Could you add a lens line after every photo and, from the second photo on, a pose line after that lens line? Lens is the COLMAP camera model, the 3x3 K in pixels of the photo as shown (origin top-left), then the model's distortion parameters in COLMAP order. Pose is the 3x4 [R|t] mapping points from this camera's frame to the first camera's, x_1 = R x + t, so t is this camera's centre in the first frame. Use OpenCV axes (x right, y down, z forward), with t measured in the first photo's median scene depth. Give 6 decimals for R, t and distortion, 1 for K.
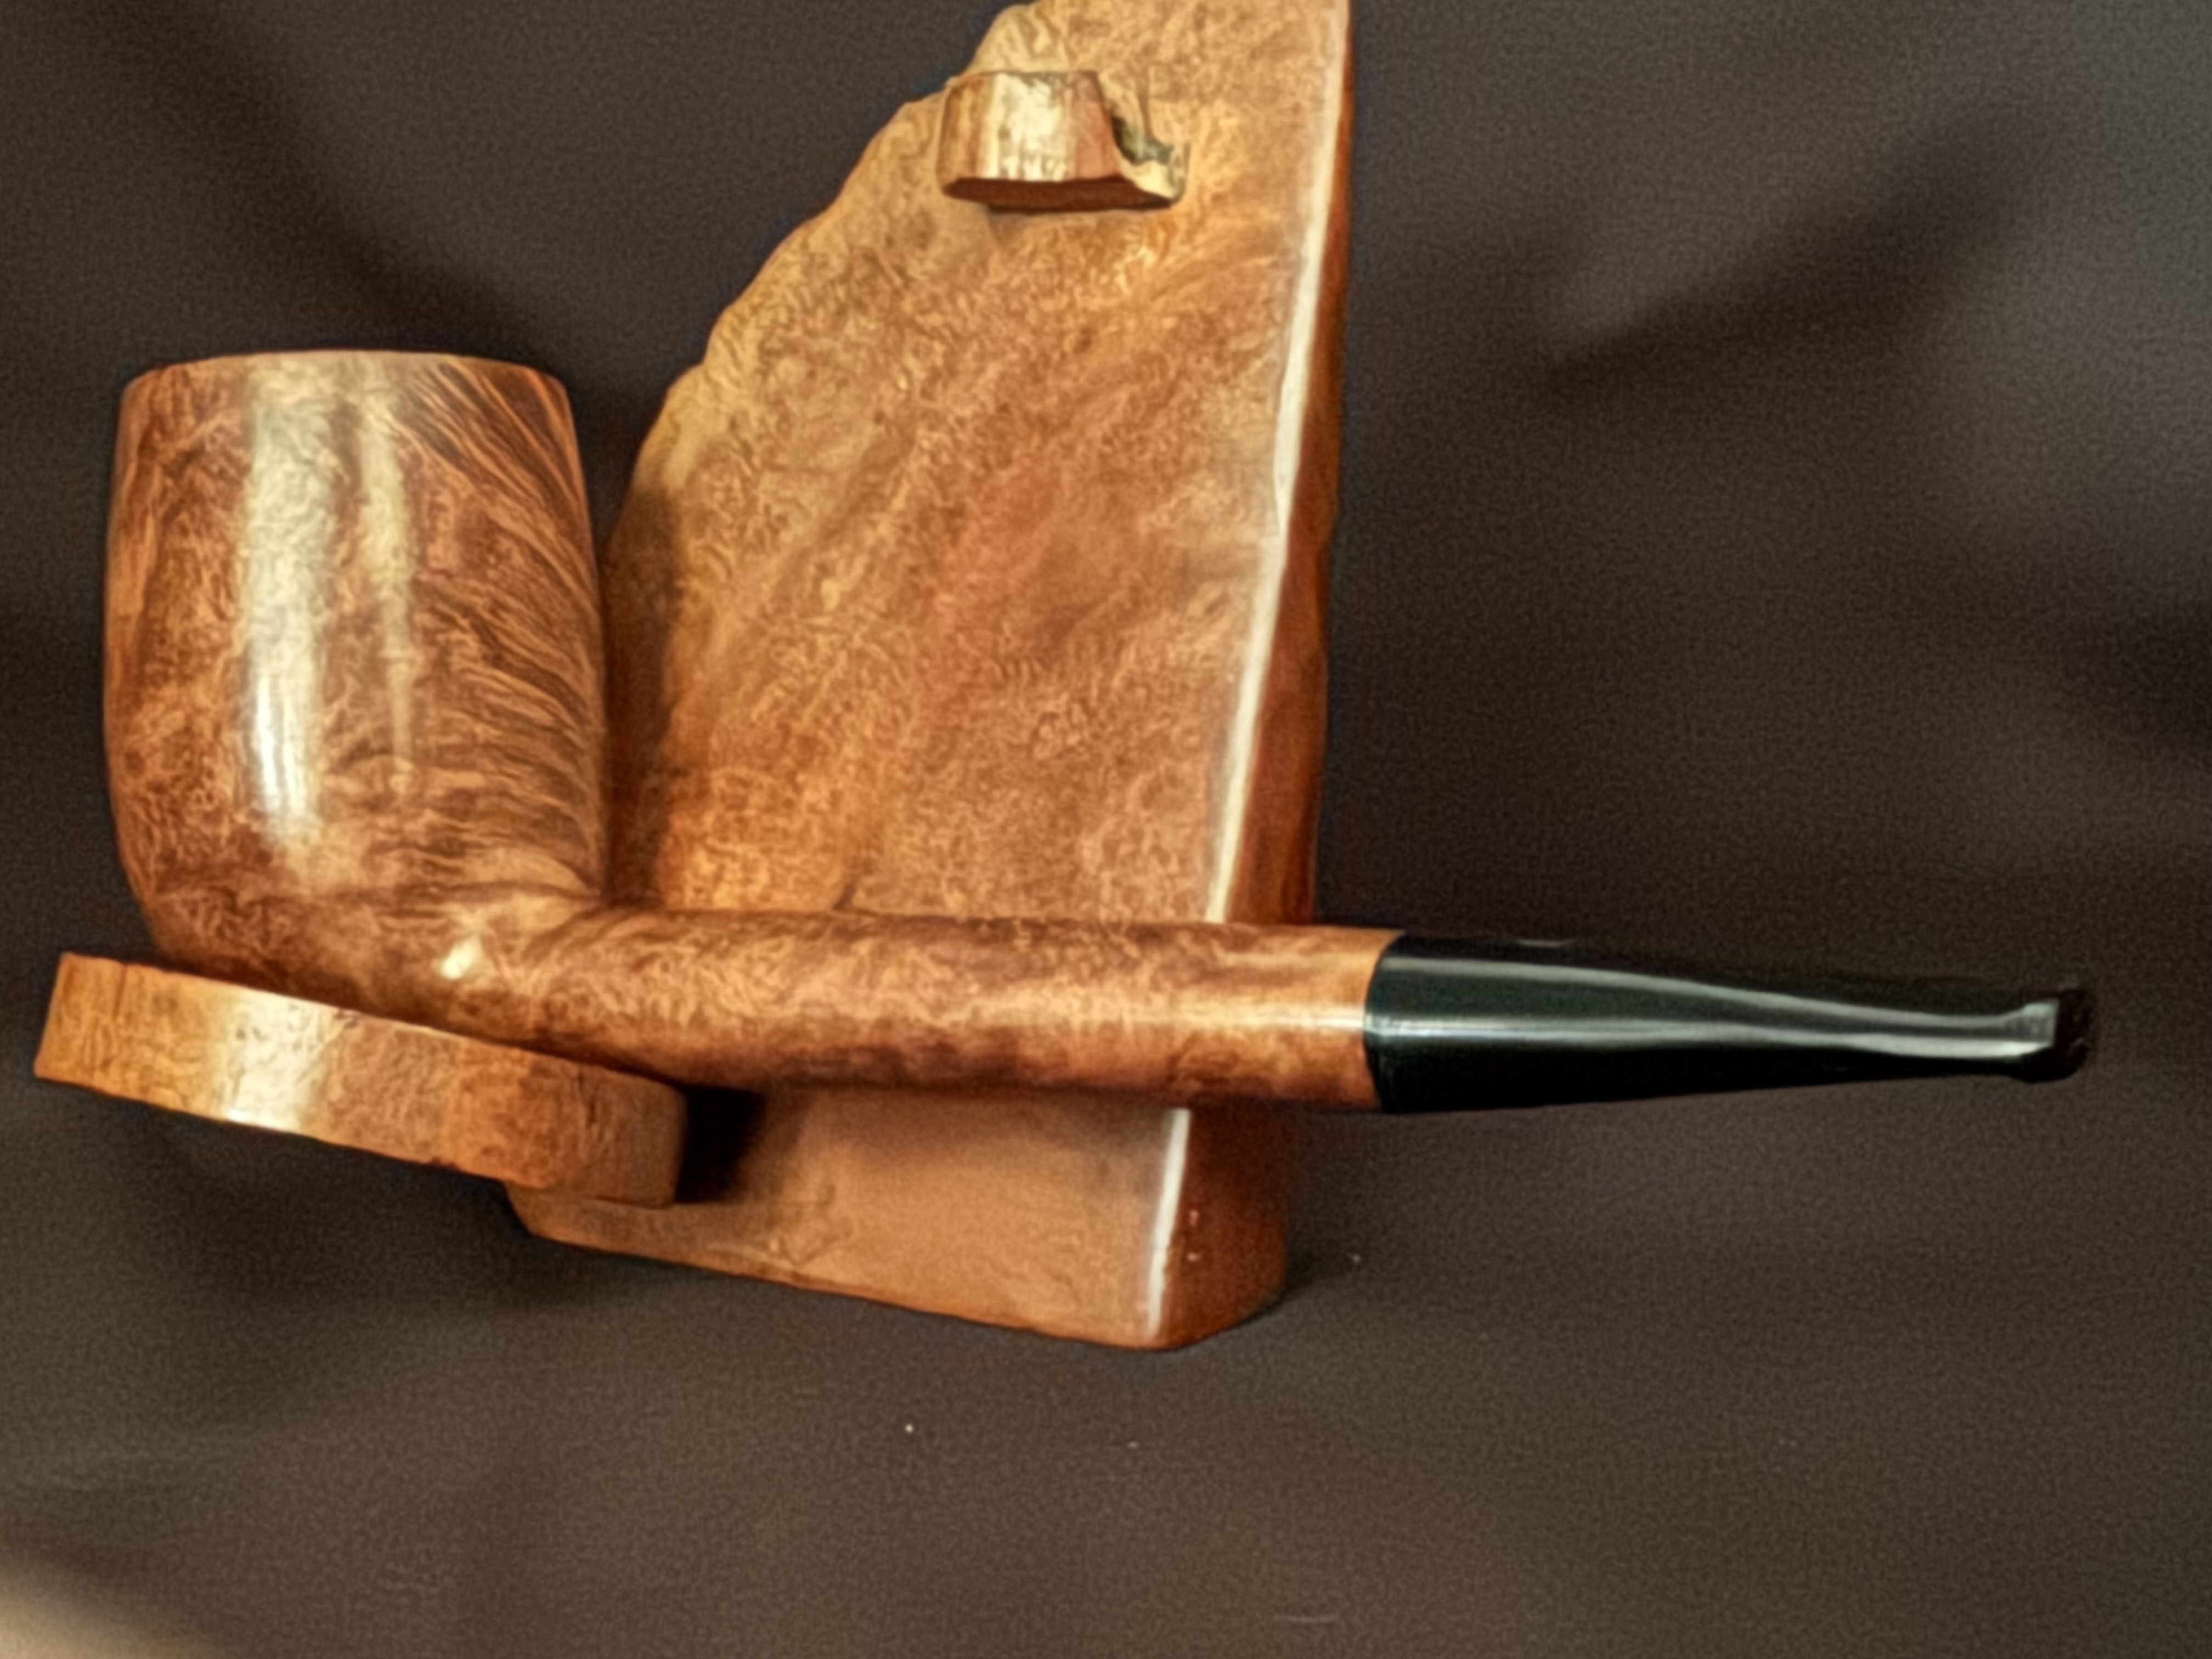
lens RADIAL K [[2935.9, 0, 885.1], [0, 2935.9, 823.7], [0, 0, 1]] dist [-0.034544, 0.042042]
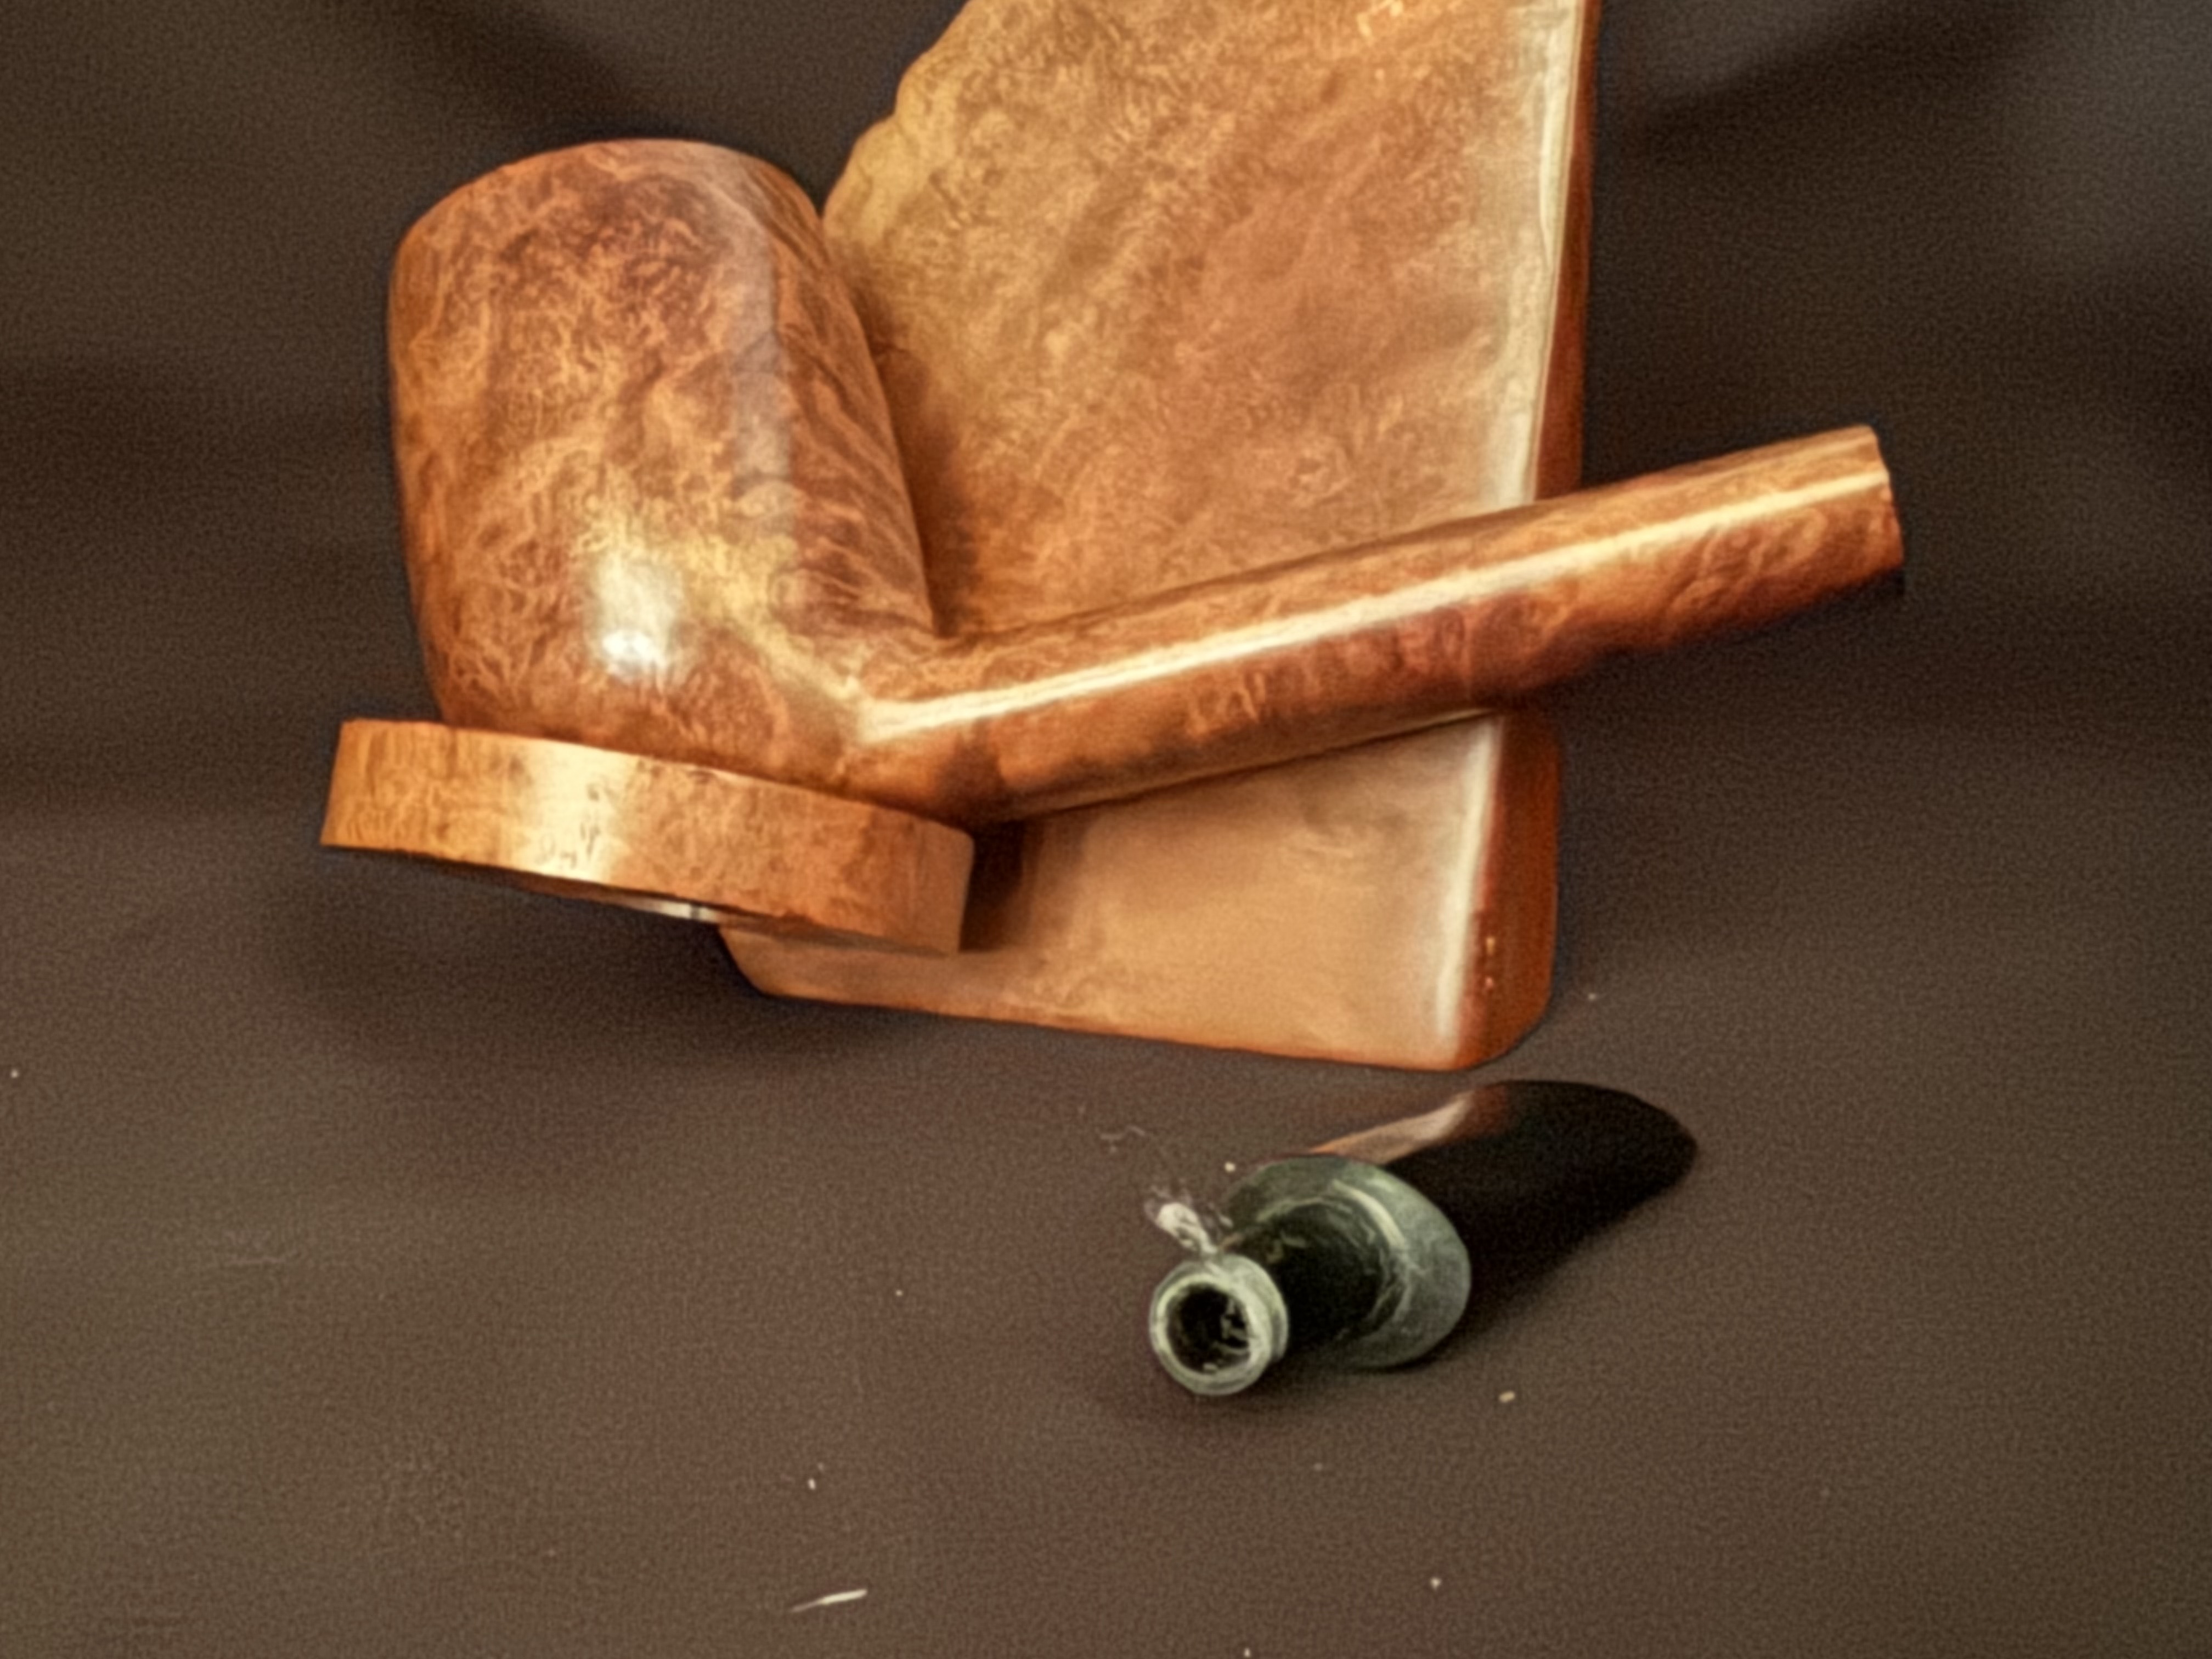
lens RADIAL K [[2935.9, 0, 885.1], [0, 2935.9, 823.7], [0, 0, 1]] dist [-0.034544, 0.042042]
pose [[0.992726, -0.031687, 0.116148, -0.205370], [0.022860, 0.996803, 0.076558, 0.006513], [-0.118203, -0.073346, 0.990277, -0.001452]]
